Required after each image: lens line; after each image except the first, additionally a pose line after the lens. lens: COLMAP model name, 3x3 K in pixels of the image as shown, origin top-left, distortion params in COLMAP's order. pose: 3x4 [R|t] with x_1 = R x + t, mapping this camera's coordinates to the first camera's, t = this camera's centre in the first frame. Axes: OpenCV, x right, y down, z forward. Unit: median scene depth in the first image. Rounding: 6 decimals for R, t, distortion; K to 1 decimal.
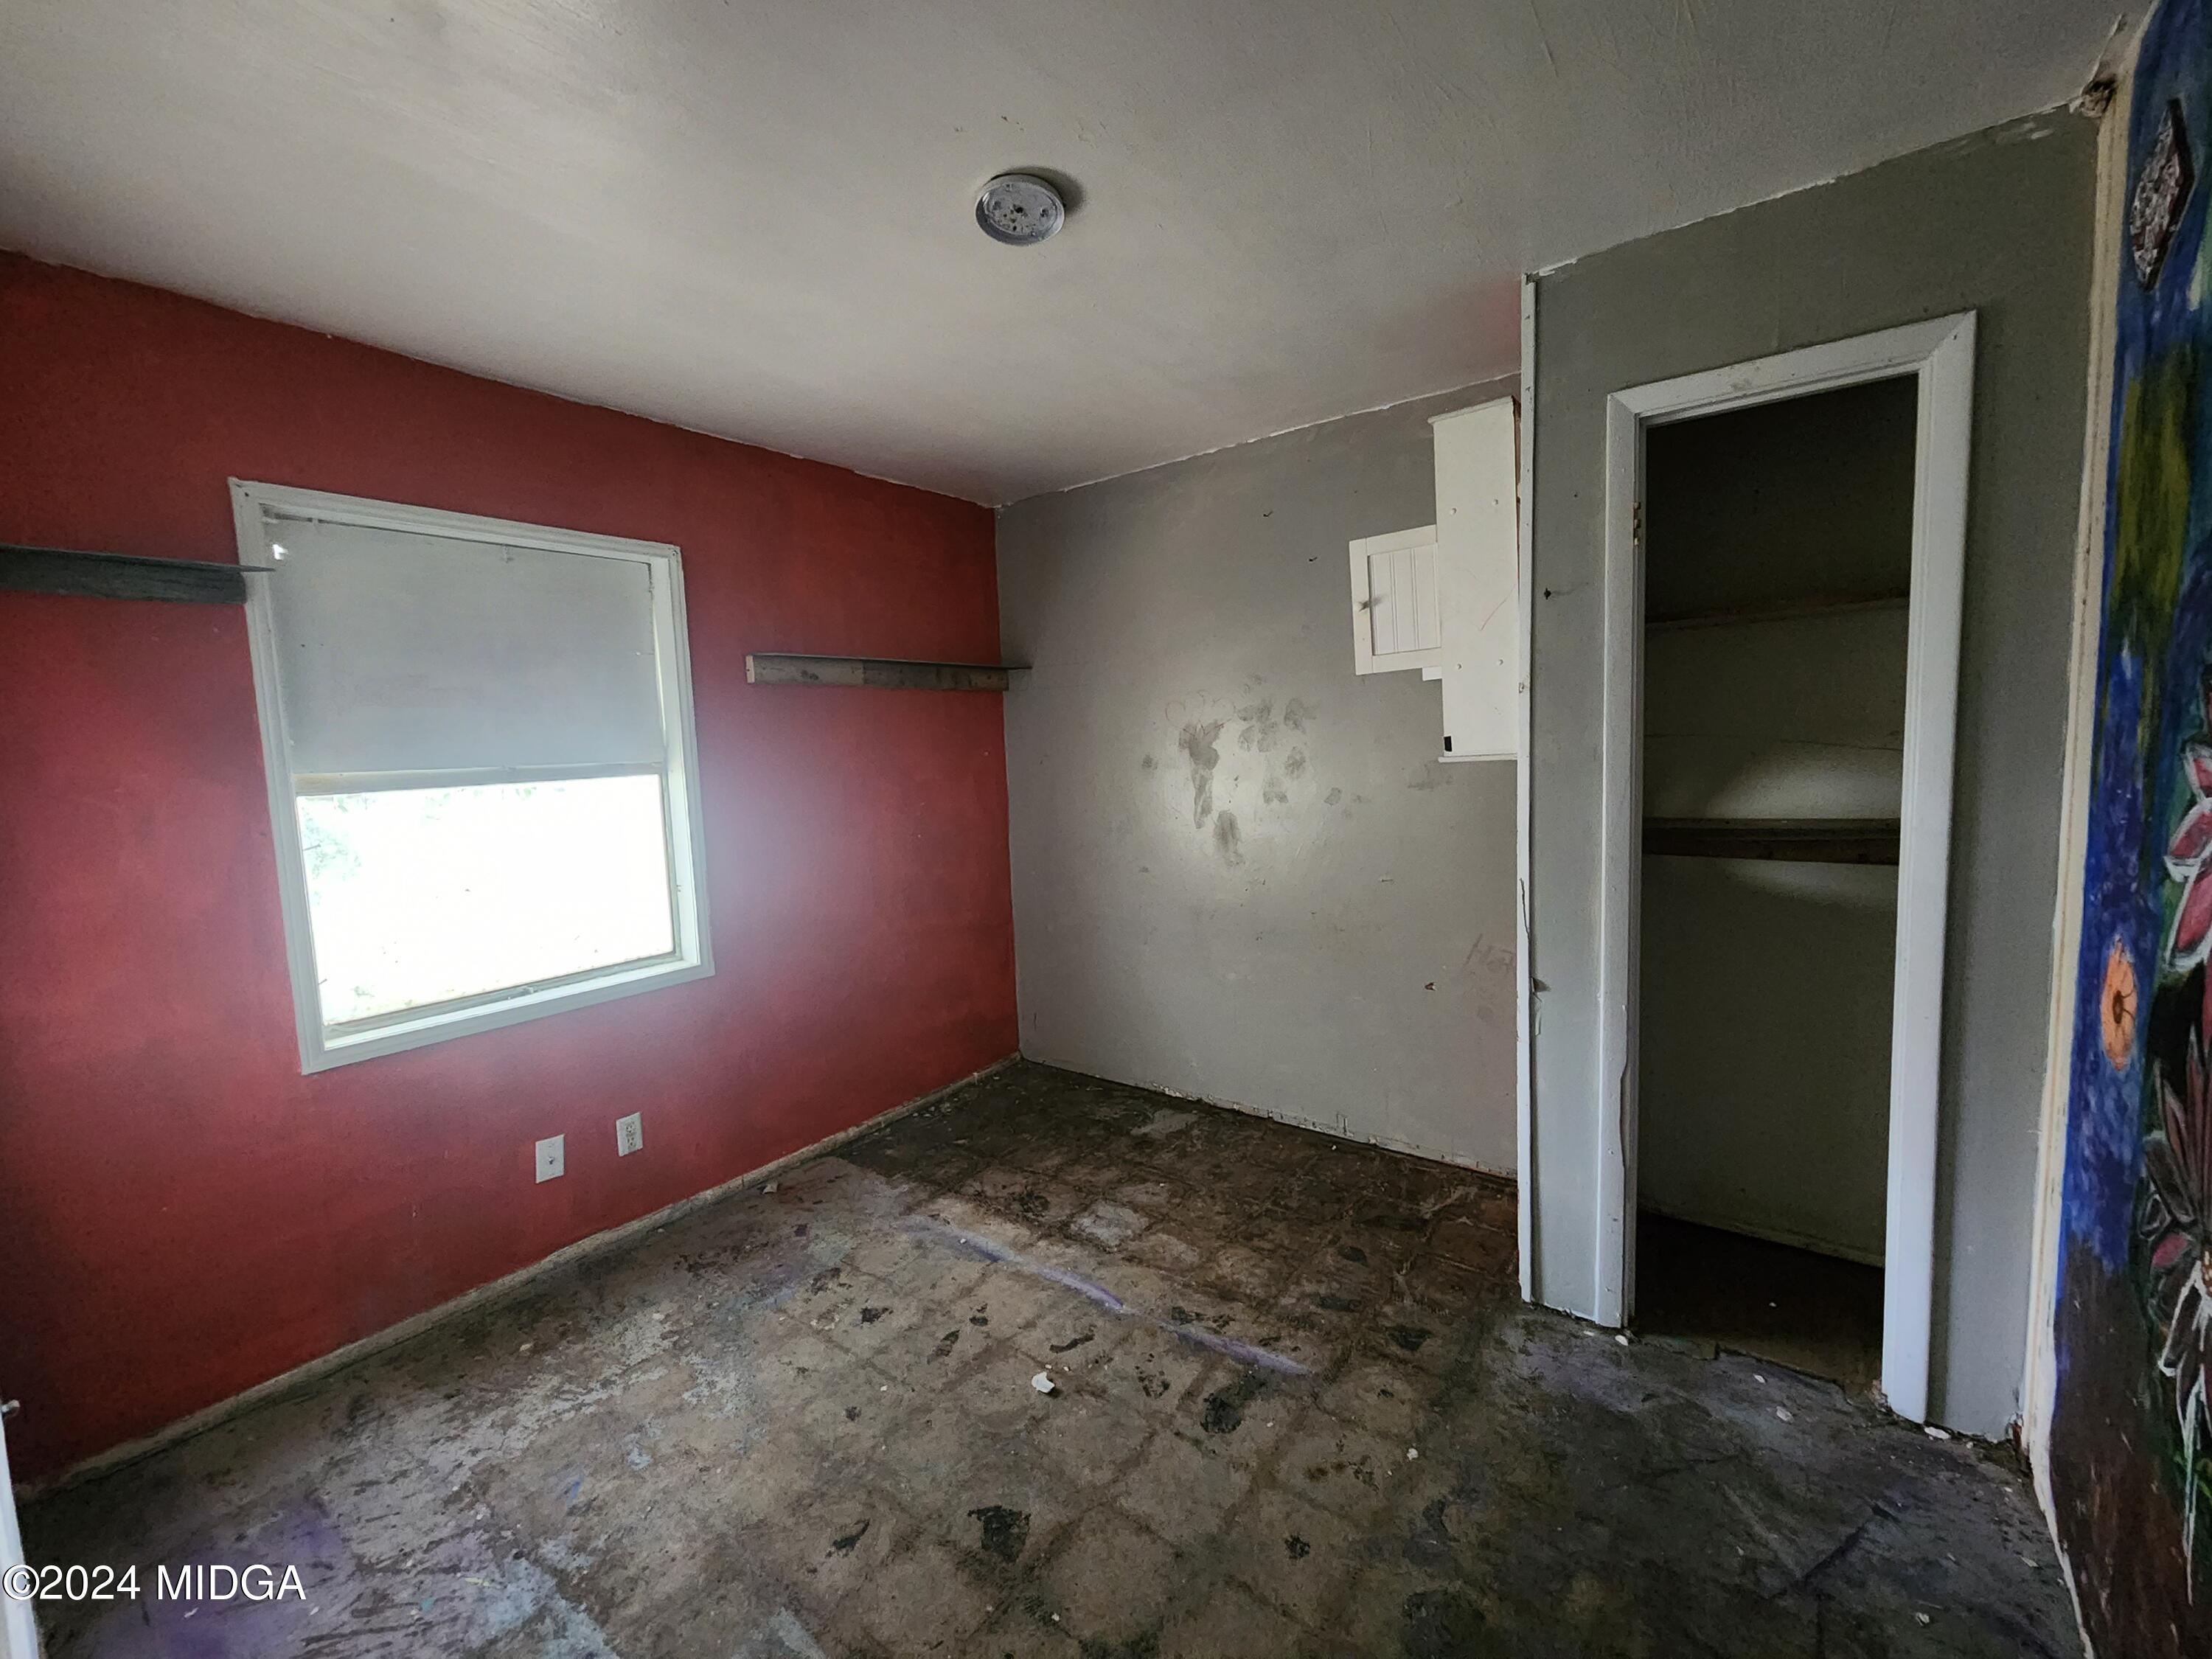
lens RADIAL K [[893.8, 0, 1107.0], [0, 893.8, 818.6], [0, 0, 1]] dist [-0.001418, -0.000667]
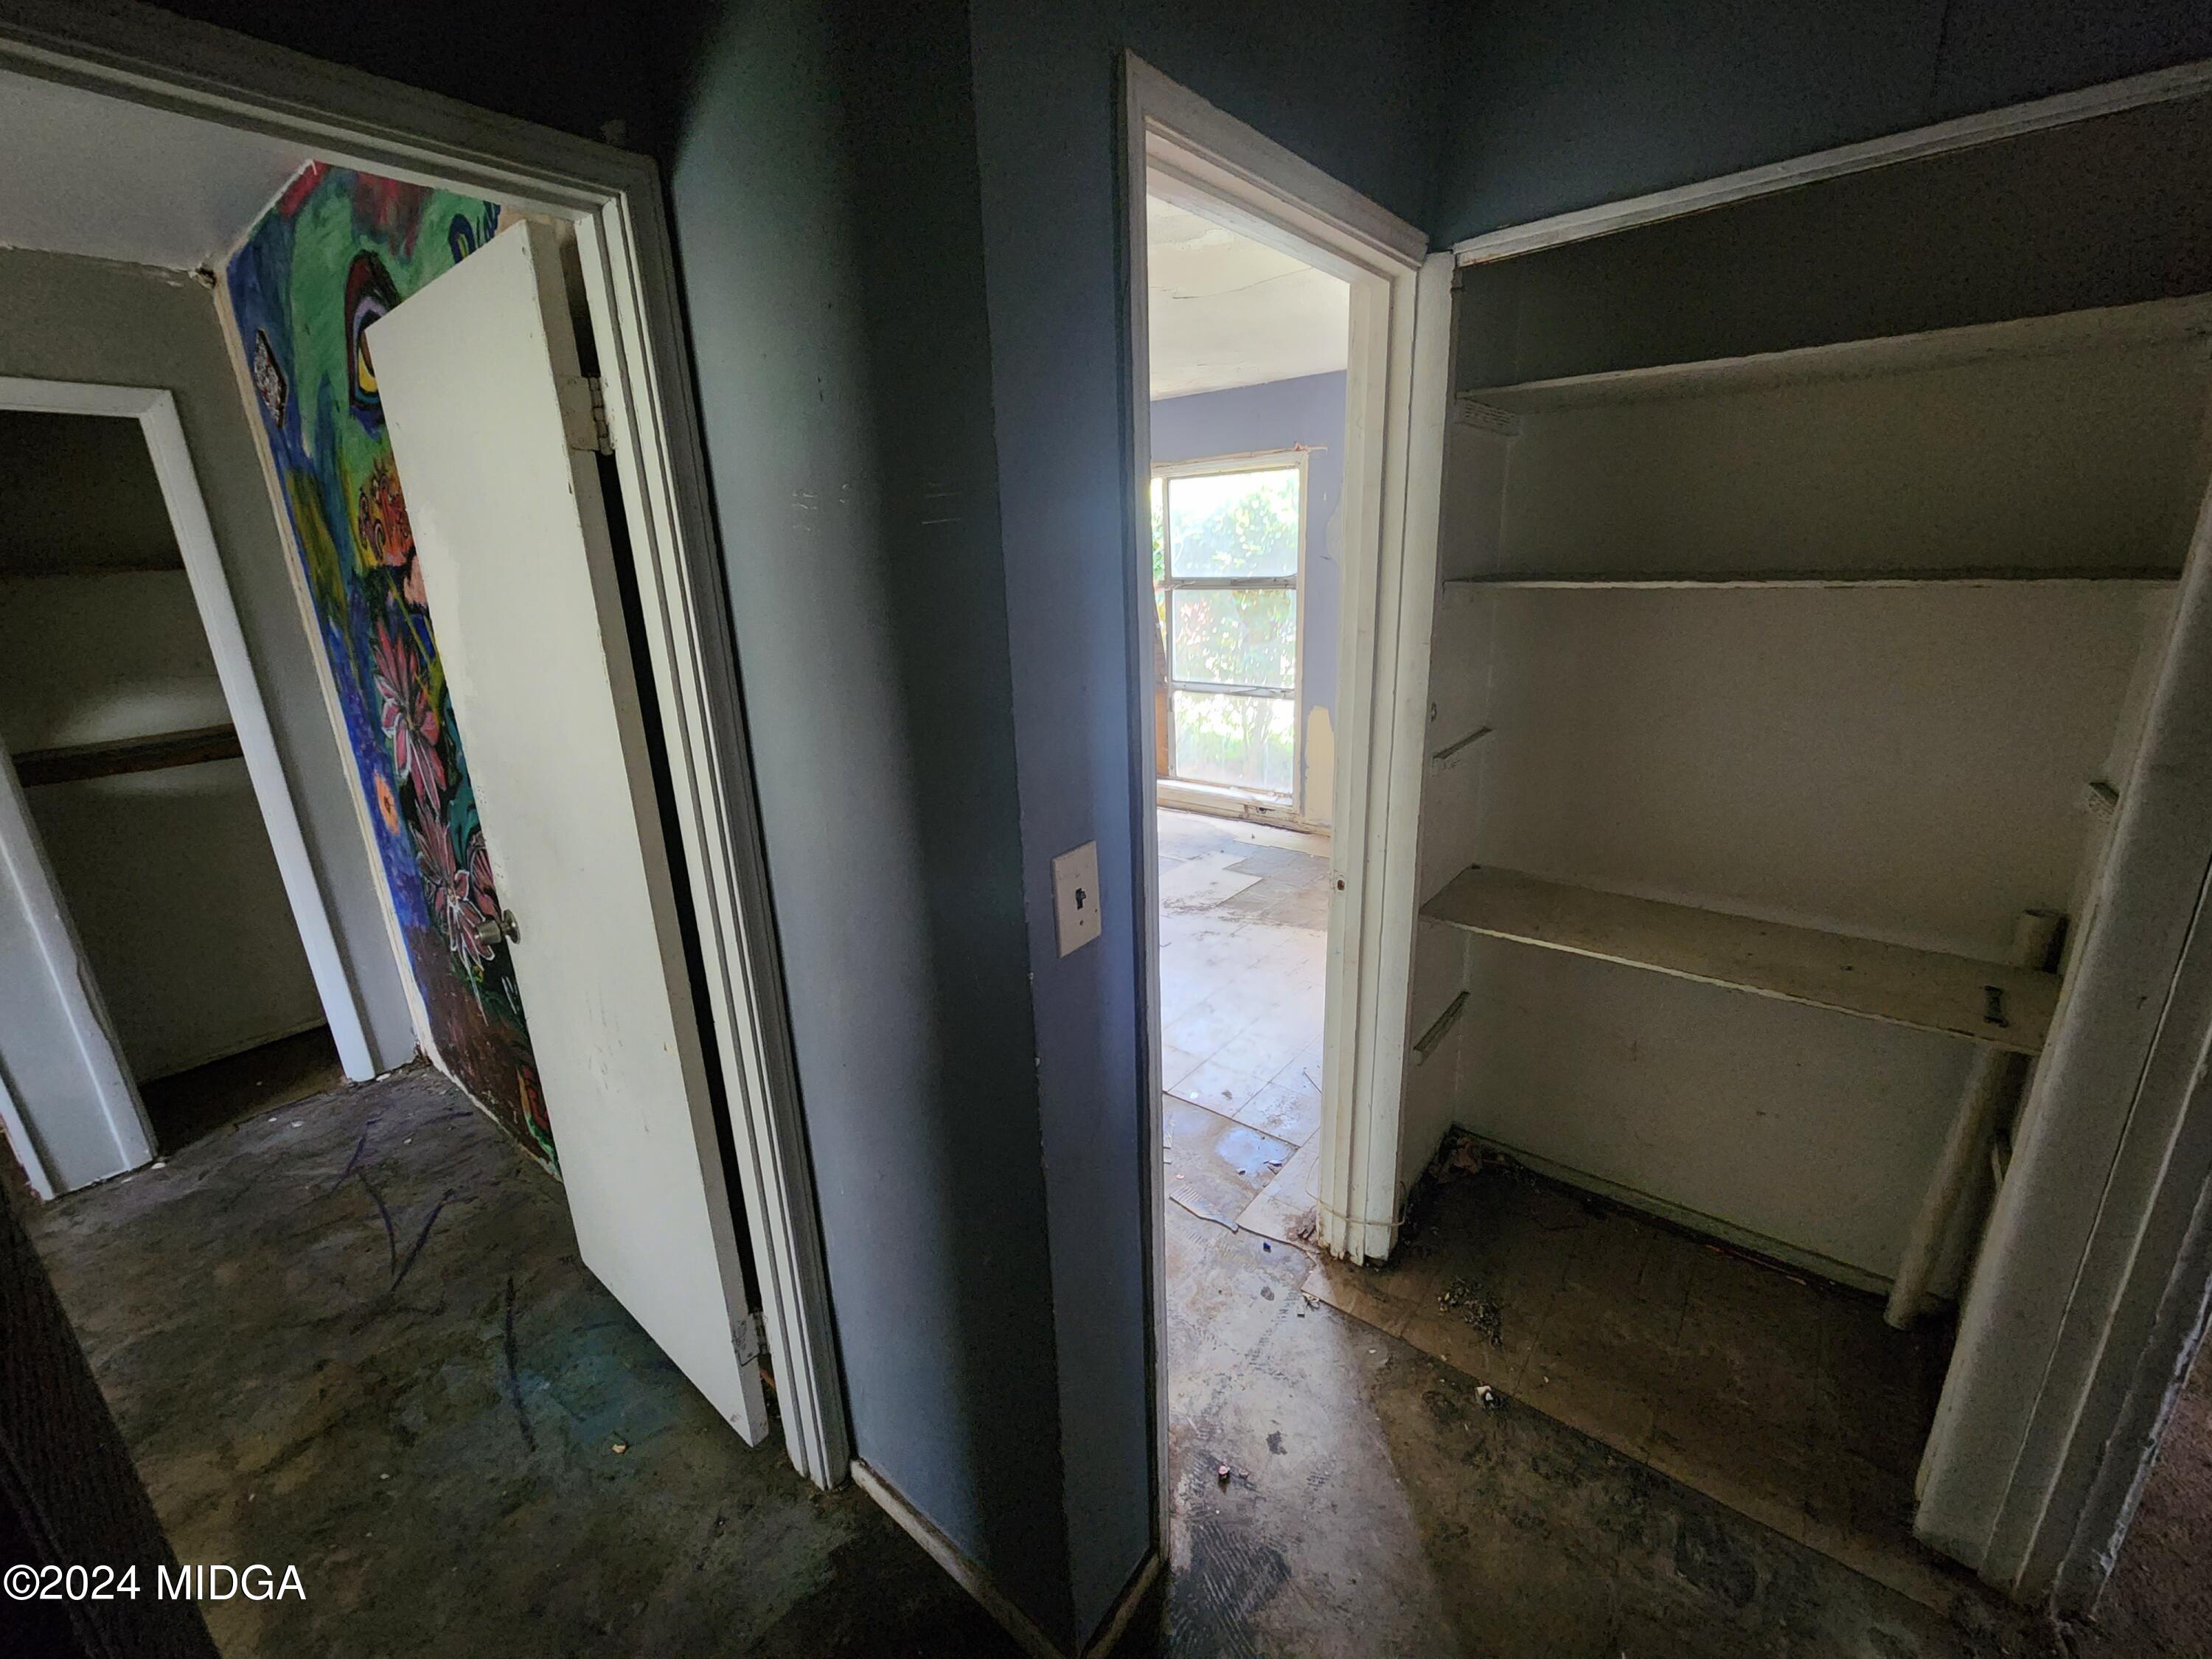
lens RADIAL K [[882.0, 0, 1110.2], [0, 882.0, 806.4], [0, 0, 1]] dist [-0.001017, -0.000868]
pose [[0.008872, -0.239326, 0.970899, -0.598505], [0.122285, 0.963909, 0.236486, -0.041240], [-0.992455, 0.116628, 0.037818, -0.530864]]
